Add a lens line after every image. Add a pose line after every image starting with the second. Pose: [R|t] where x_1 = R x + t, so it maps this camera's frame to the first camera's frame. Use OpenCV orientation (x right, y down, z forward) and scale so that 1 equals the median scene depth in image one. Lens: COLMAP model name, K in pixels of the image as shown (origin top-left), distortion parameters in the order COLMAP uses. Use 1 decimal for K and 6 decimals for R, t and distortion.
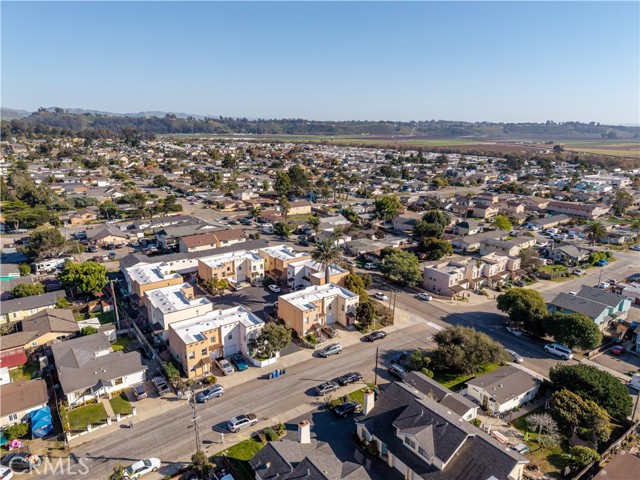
lens RADIAL K [[427.7, 0, 319.0], [0, 427.7, 239.0], [0, 0, 1]] dist [0.026412, -0.025166]
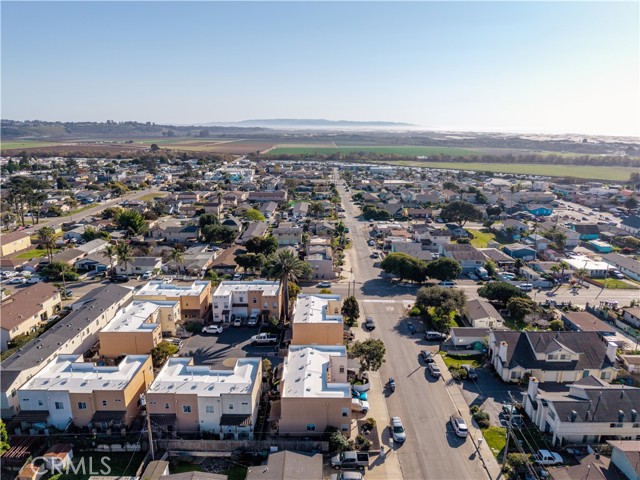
lens RADIAL K [[427.7, 0, 319.0], [0, 427.7, 239.0], [0, 0, 1]] dist [0.026412, -0.025166]
pose [[0.594291, -0.205201, 0.777631, -0.561089], [0.204194, 0.973717, 0.100892, -0.086740], [-0.777896, 0.098829, 0.620573, 0.312014]]
